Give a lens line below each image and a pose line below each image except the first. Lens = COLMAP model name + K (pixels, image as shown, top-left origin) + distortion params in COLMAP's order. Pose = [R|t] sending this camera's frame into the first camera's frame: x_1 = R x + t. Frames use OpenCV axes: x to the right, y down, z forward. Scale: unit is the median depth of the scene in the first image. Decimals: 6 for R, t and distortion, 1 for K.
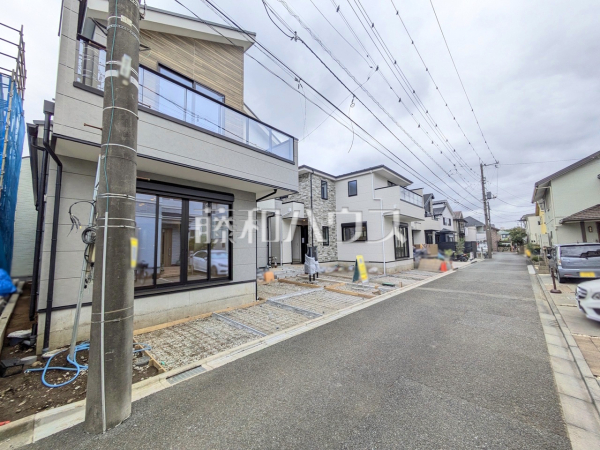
lens RADIAL K [[238.9, 0, 298.1], [0, 238.9, 224.1], [0, 0, 1]] dist [0.000944, 0.002740]
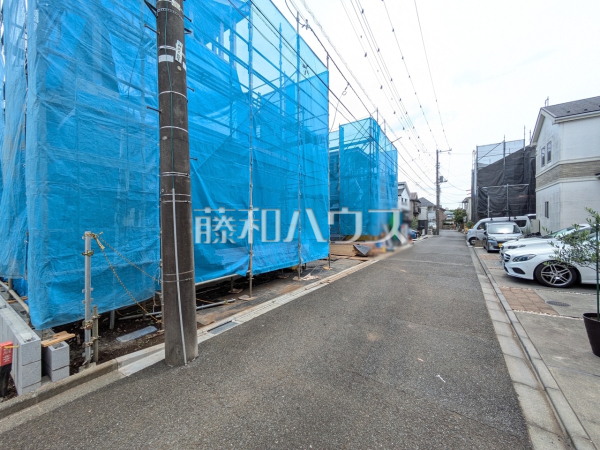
lens RADIAL K [[239.1, 0, 301.9], [0, 239.1, 224.0], [0, 0, 1]] dist [0.001221, 0.000324]
pose [[0.986502, 0.008797, 0.163512, -0.083684], [-0.024566, 0.995205, 0.094672, -0.001270], [-0.161895, -0.097411, 0.981988, -0.053471]]
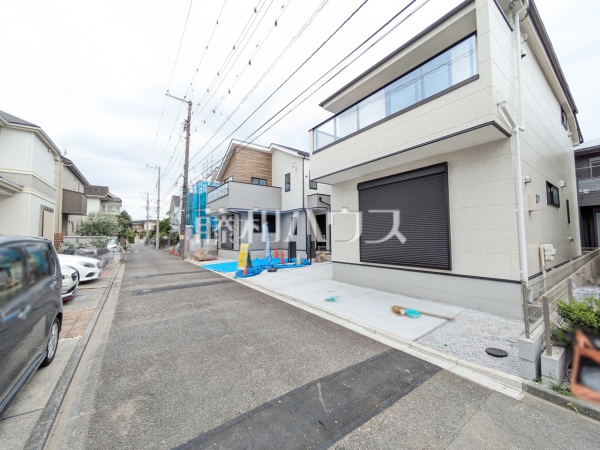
lens RADIAL K [[238.9, 0, 298.1], [0, 238.9, 224.1], [0, 0, 1]] dist [0.000944, 0.002740]
pose [[-0.202807, -0.023673, -0.978933, 0.380820], [0.119144, 0.991684, -0.048664, 0.029827], [0.971944, -0.126503, -0.198300, 0.393778]]
